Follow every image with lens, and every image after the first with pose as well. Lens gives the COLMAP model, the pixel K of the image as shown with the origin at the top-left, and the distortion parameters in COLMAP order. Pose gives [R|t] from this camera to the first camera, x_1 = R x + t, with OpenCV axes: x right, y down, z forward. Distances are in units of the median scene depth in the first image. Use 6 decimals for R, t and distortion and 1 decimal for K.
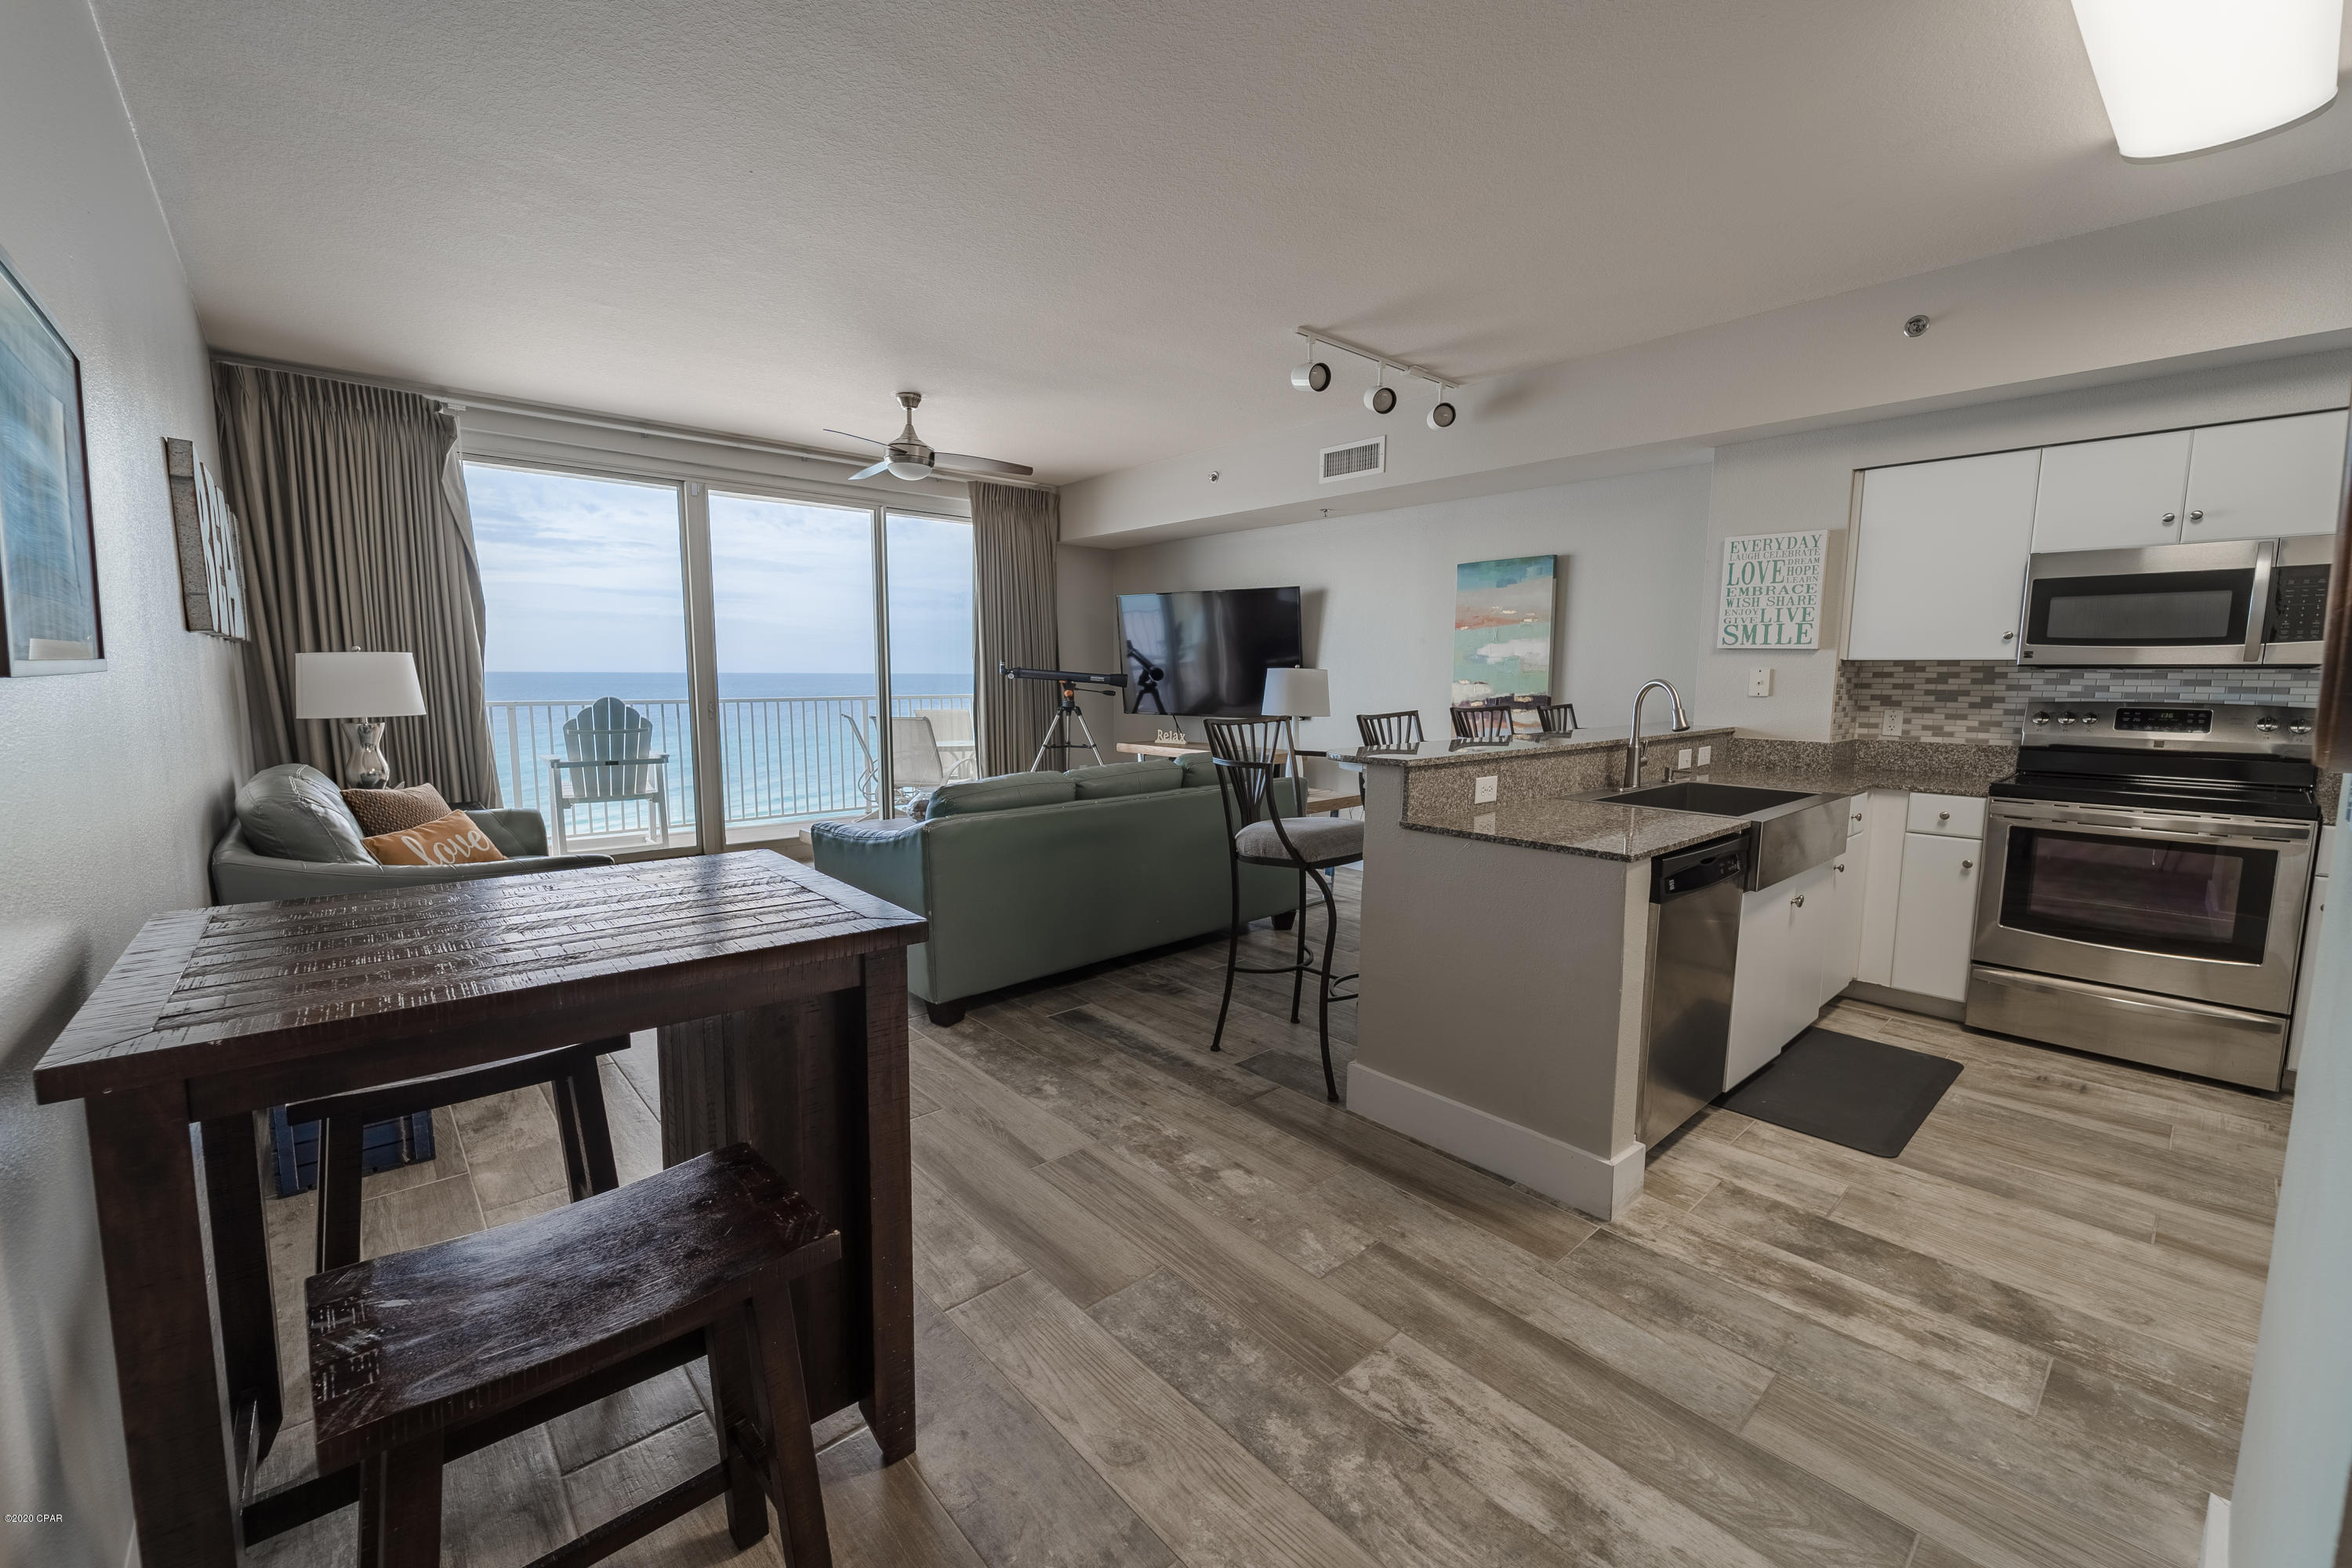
lens RADIAL K [[950.7, 0, 1179.7], [0, 950.7, 786.4], [0, 0, 1]] dist [0.003332, -0.003298]
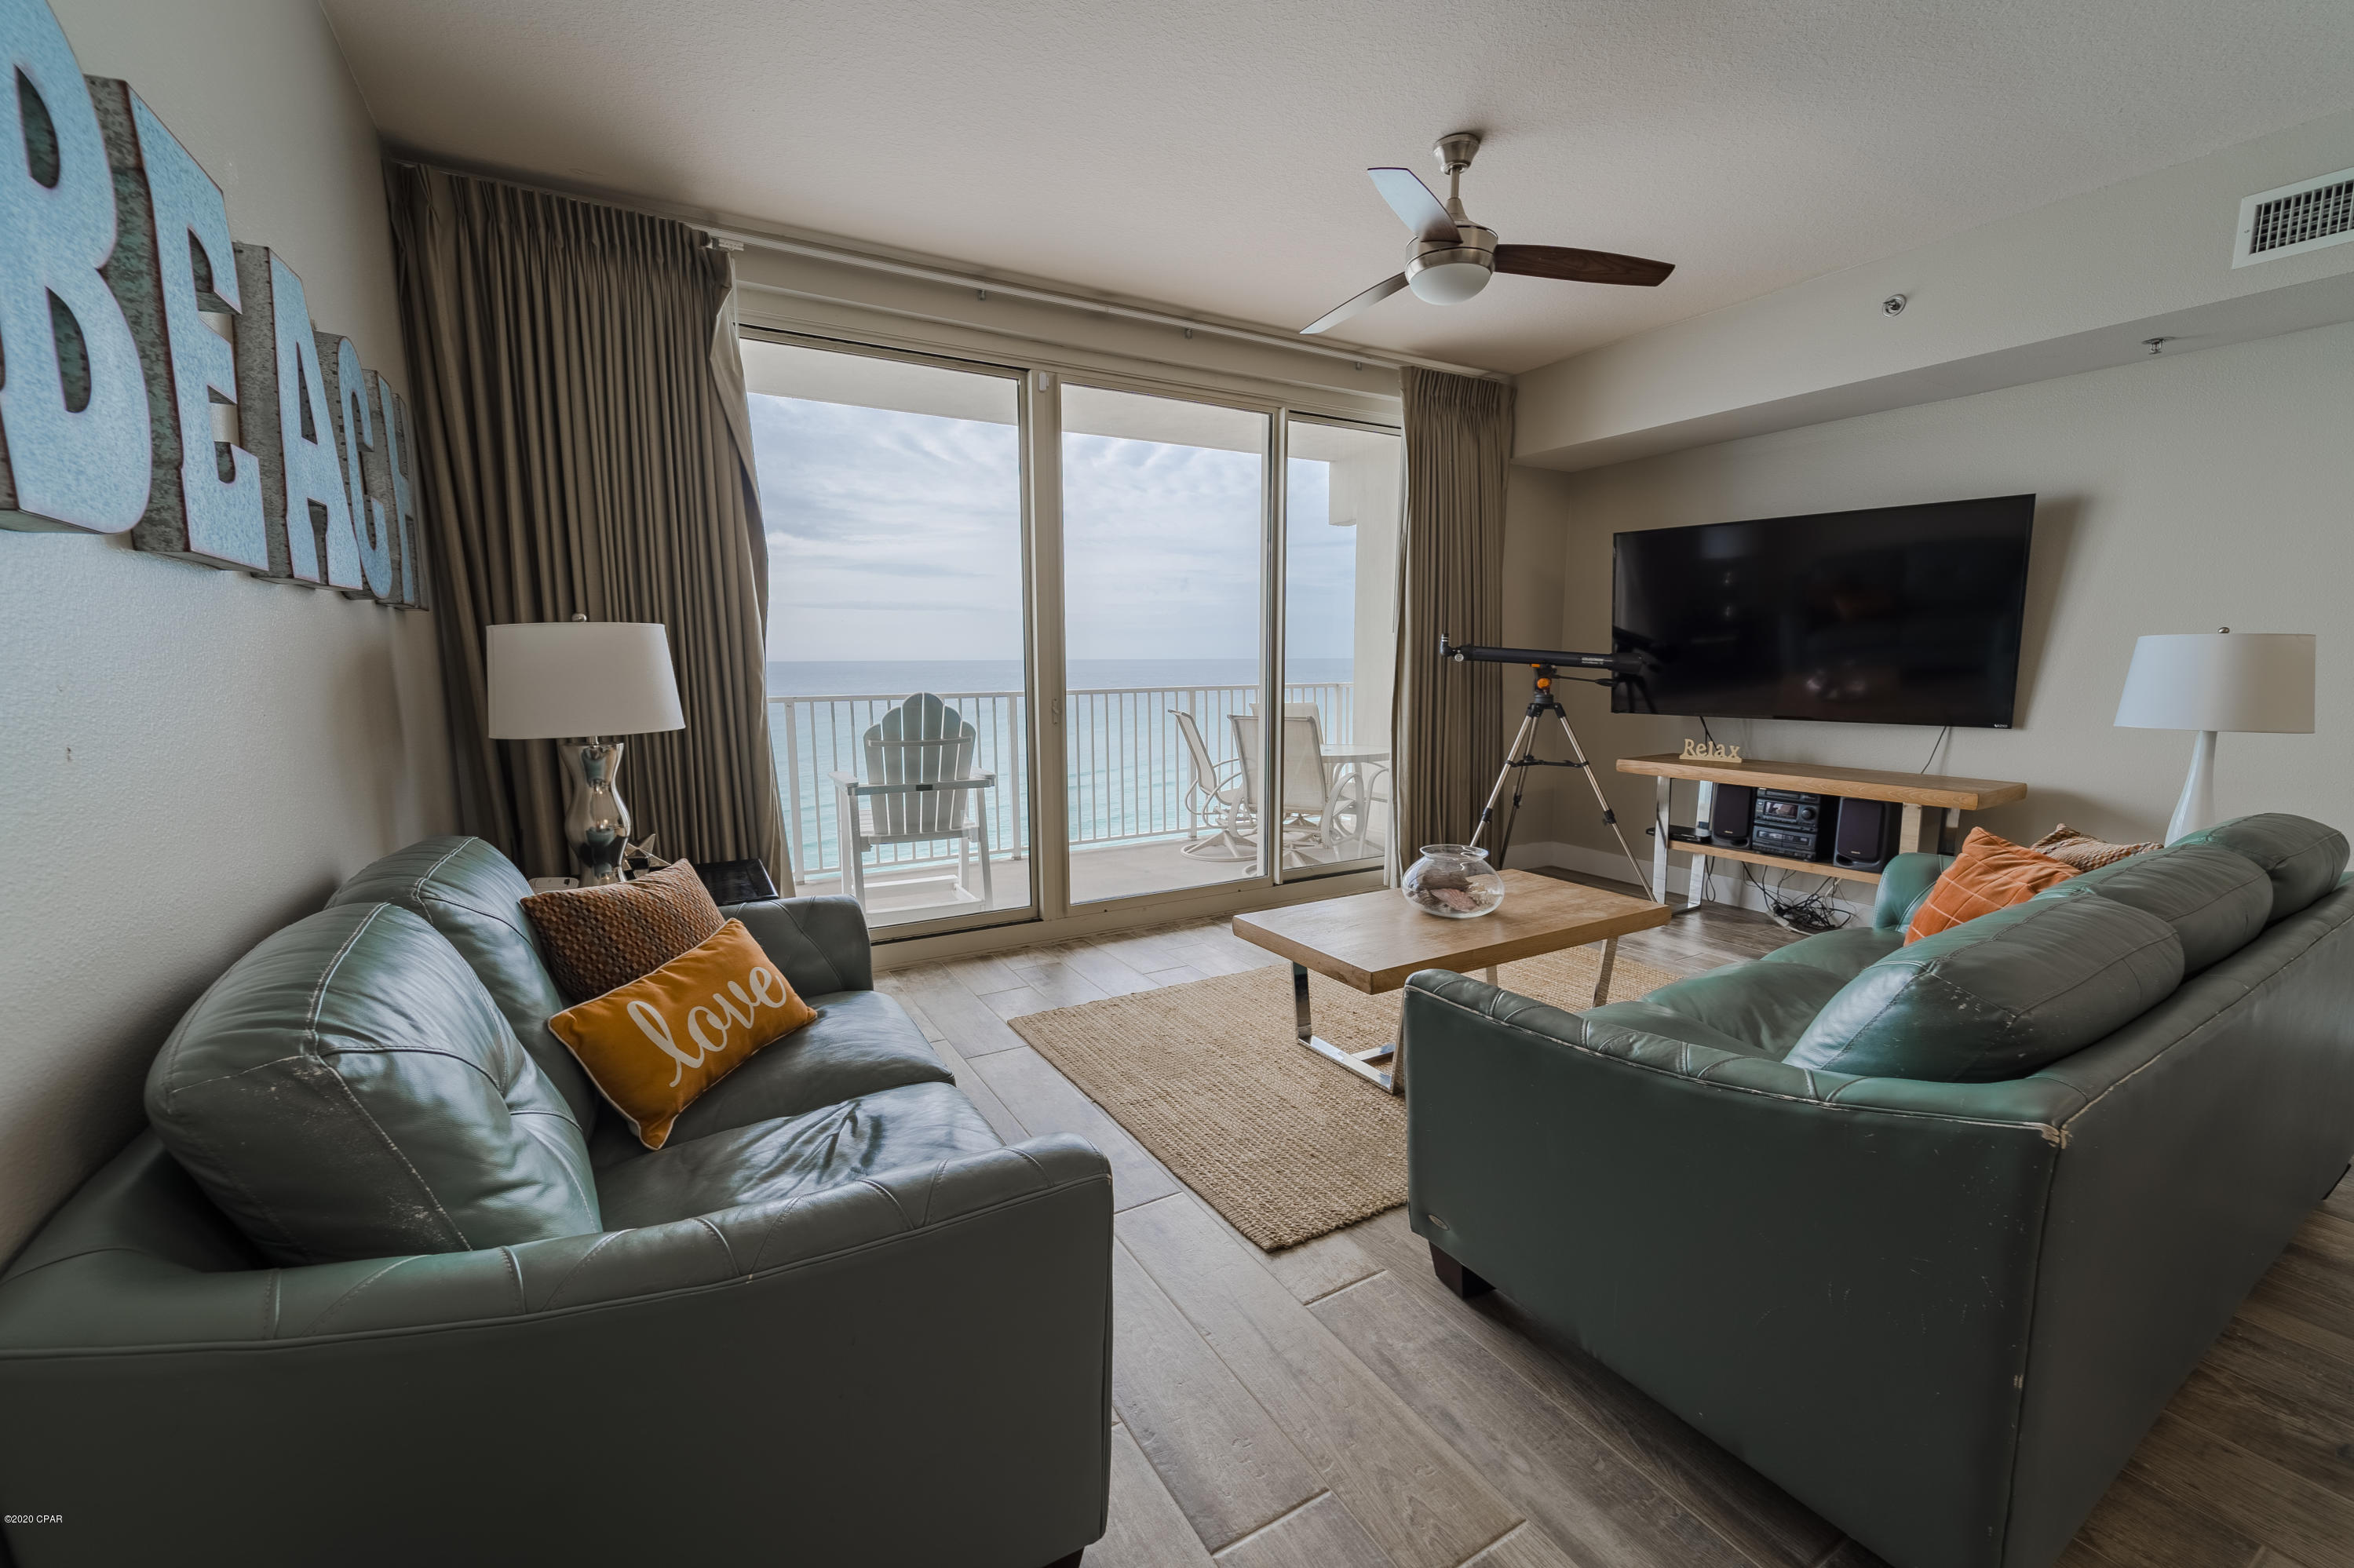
lens RADIAL K [[951.5, 0, 1173.2], [0, 951.5, 790.3], [0, 0, 1]] dist [0.003332, -0.003298]
pose [[0.977827, 0.018423, -0.208600, -0.387386], [-0.014459, 0.999685, 0.020513, -0.056351], [0.208912, -0.017042, 0.977786, 0.506041]]
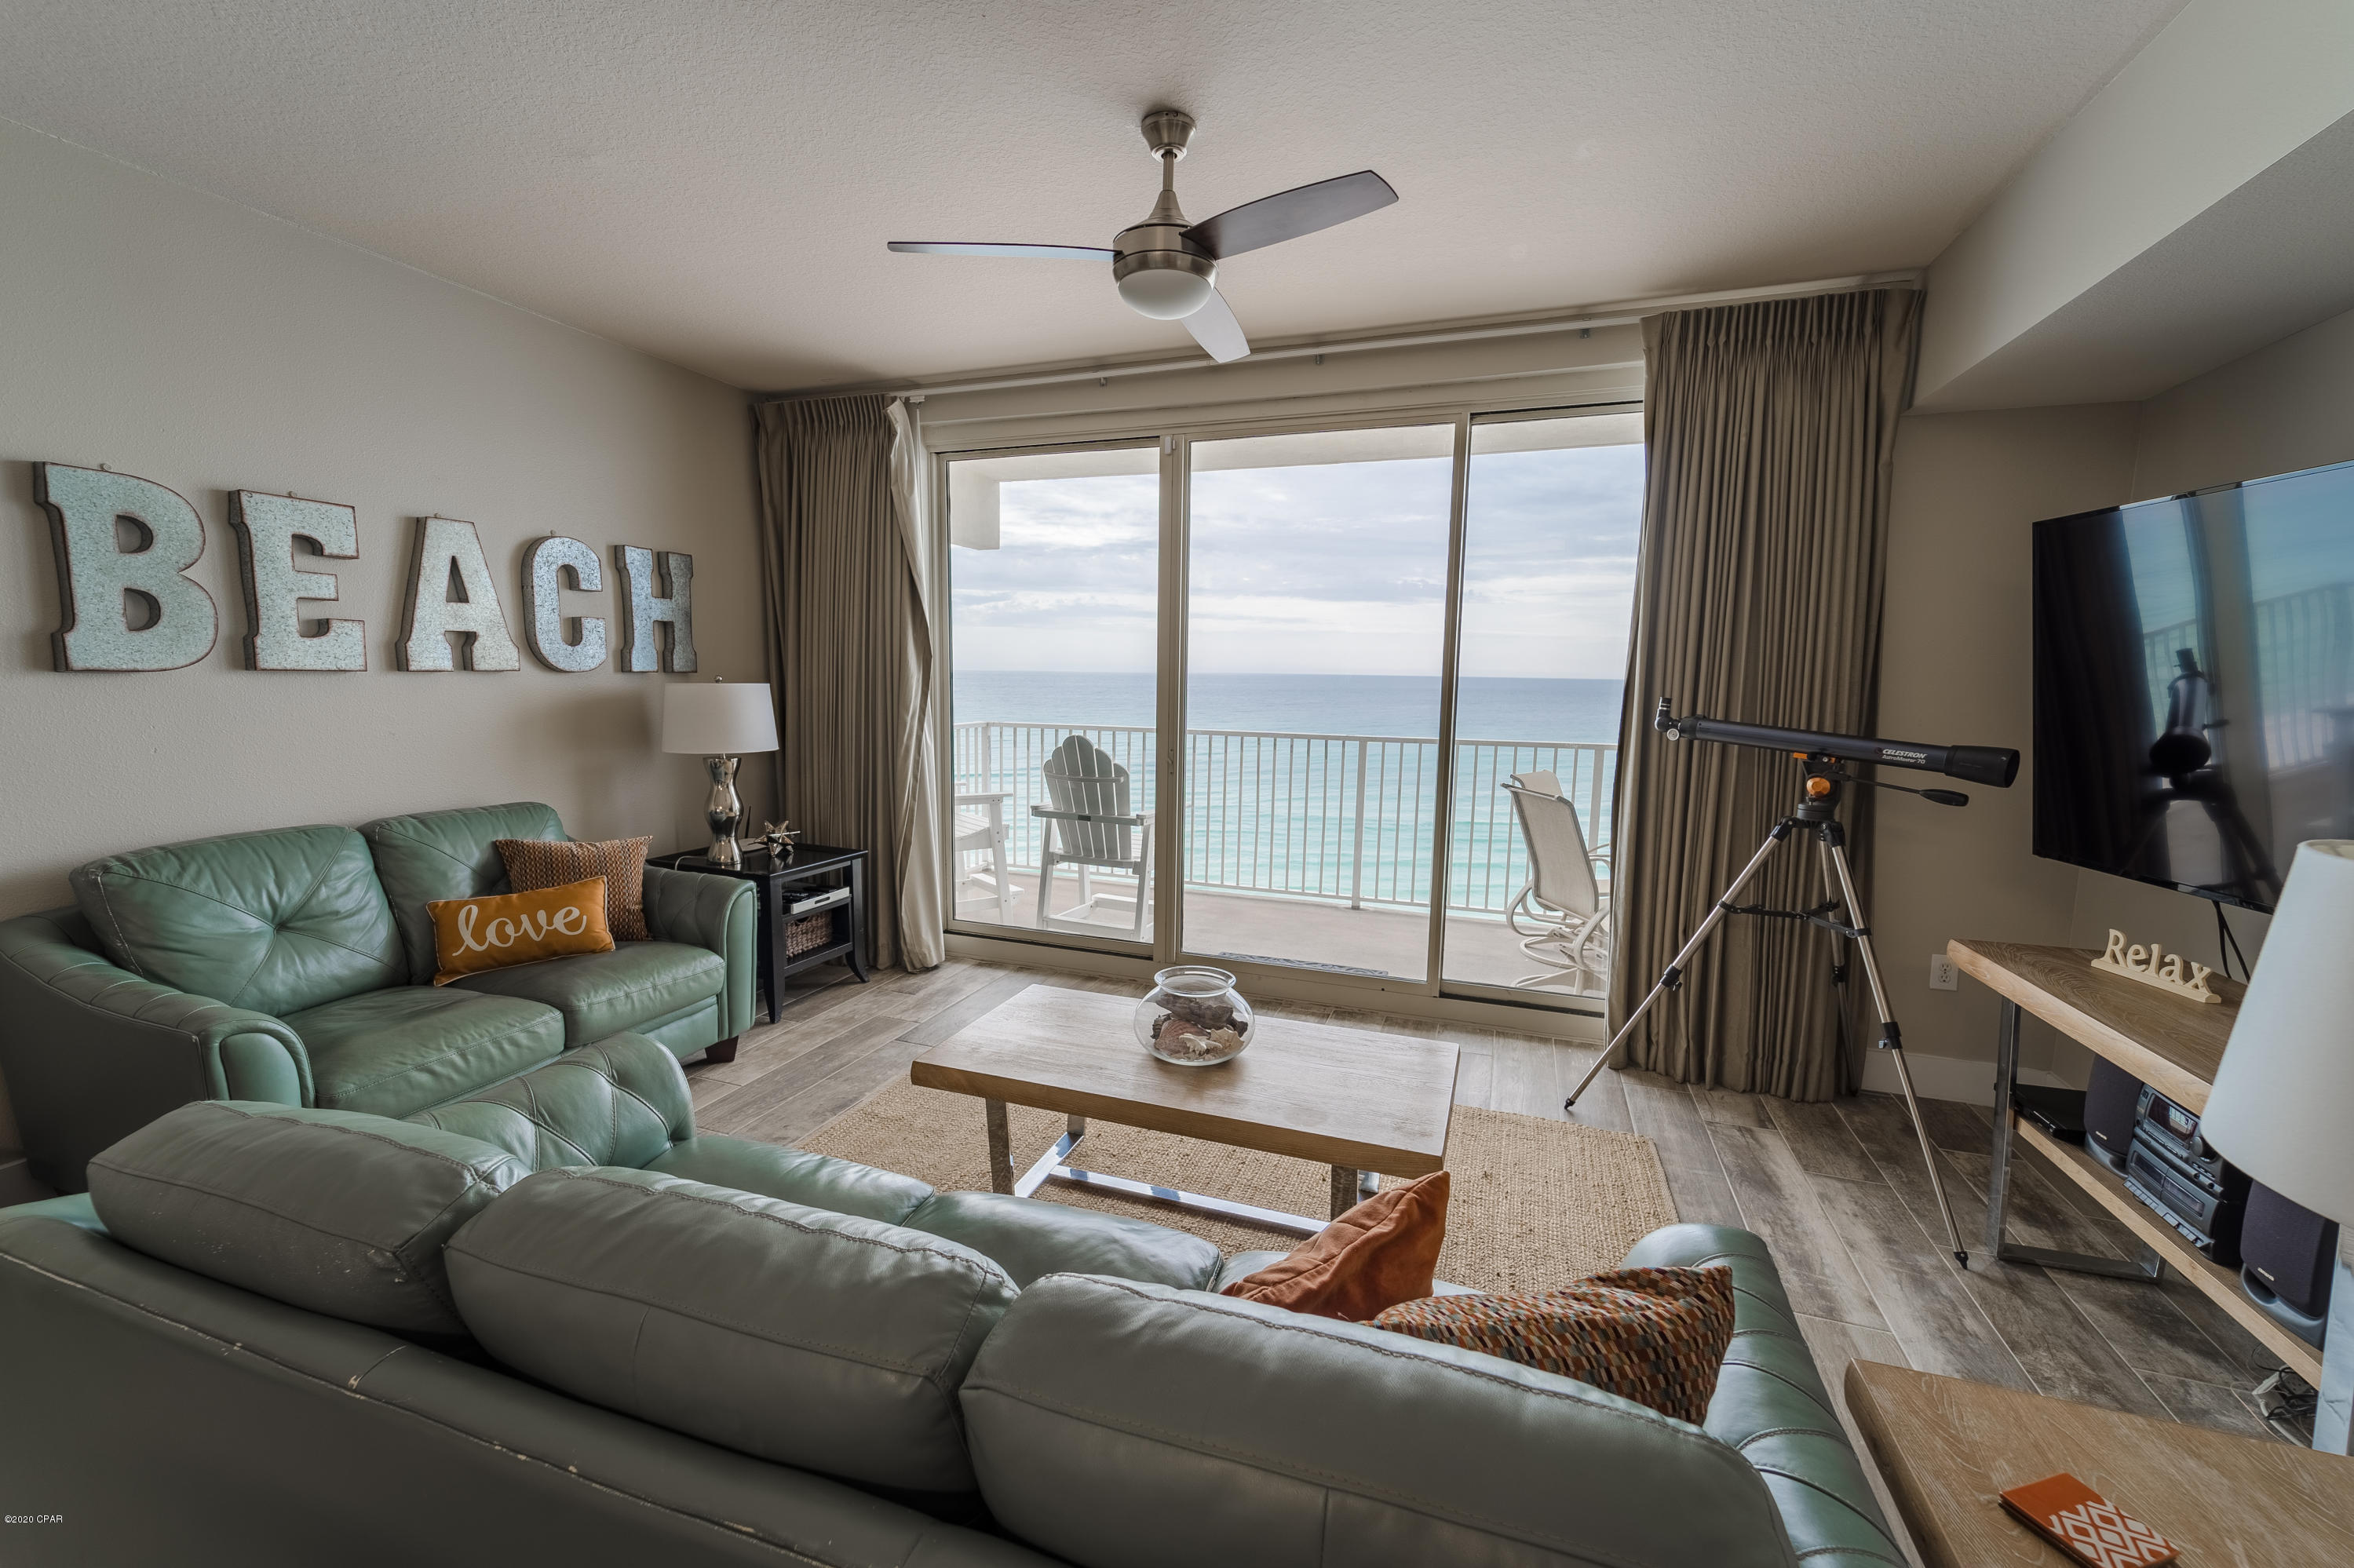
lens RADIAL K [[951.5, 0, 1160.2], [0, 951.5, 785.3], [0, 0, 1]] dist [0.003332, -0.003298]
pose [[0.464717, 0.107309, -0.878933, 0.175686], [-0.118541, 0.991234, 0.058344, -0.149563], [0.877489, 0.077076, 0.473364, 0.964470]]
